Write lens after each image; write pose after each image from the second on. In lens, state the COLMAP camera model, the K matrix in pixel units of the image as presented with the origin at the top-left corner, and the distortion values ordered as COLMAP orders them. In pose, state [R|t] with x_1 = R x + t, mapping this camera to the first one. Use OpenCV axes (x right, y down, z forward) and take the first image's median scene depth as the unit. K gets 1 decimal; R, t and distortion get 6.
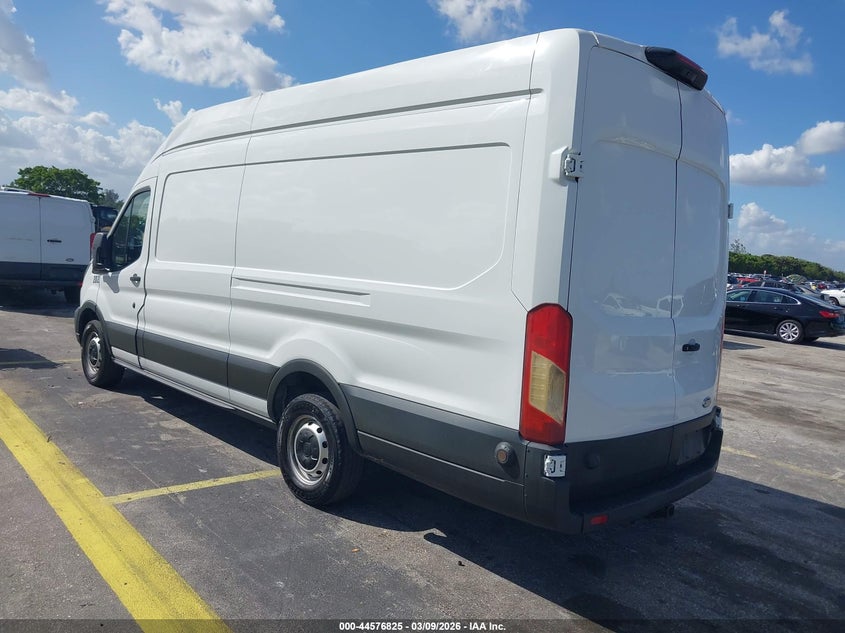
lens RADIAL K [[699.9, 0, 422.5], [0, 699.9, 316.5], [0, 0, 1]] dist [0.005328, 0.000889]
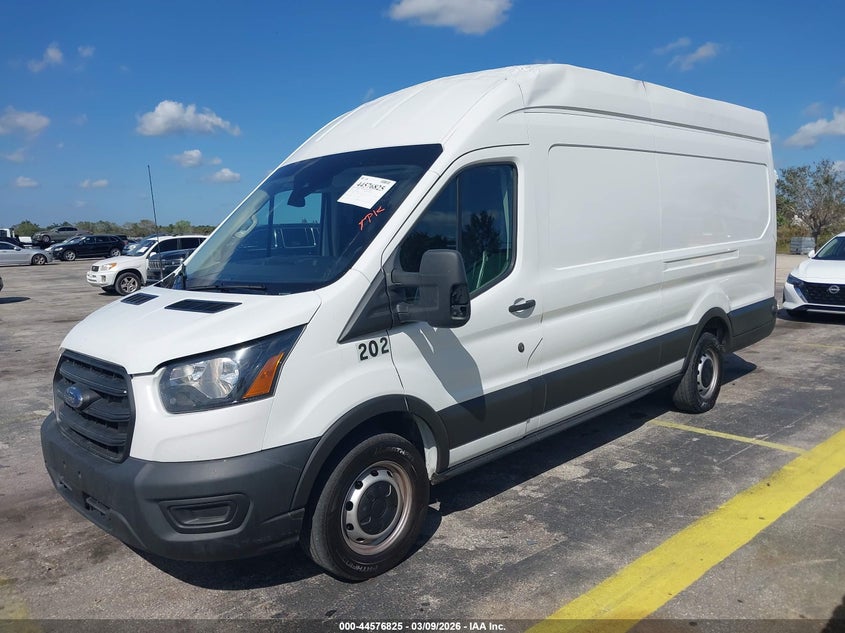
lens RADIAL K [[699.9, 0, 422.5], [0, 699.9, 316.5], [0, 0, 1]] dist [0.005328, 0.000889]
pose [[-0.046663, -0.185762, 0.981486, -1.308445], [0.126639, 0.973528, 0.190276, -0.221094], [-0.990851, 0.133174, -0.021903, 1.404412]]
